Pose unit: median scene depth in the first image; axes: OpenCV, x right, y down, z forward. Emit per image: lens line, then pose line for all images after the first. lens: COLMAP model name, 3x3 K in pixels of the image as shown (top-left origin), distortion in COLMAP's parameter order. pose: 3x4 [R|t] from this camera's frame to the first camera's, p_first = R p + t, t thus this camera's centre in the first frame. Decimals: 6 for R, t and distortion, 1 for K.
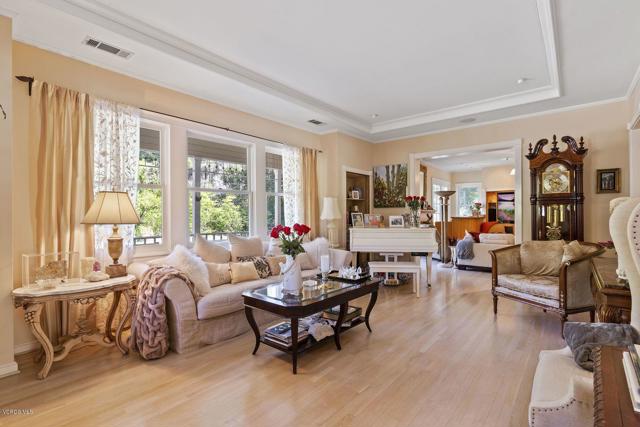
lens RADIAL K [[304.4, 0, 318.4], [0, 304.4, 214.8], [0, 0, 1]] dist [-0.004237, -0.000486]
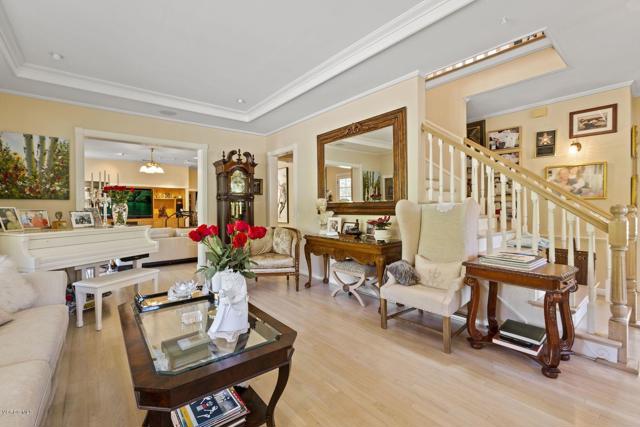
lens RADIAL K [[283.5, 0, 319.0], [0, 283.5, 208.2], [0, 0, 1]] dist [0.002645, -0.000252]
pose [[0.193921, 0.003626, 0.981011, -0.307465], [0.007560, 0.999958, -0.005190, 0.003762], [-0.980988, 0.008423, 0.193885, 0.354364]]
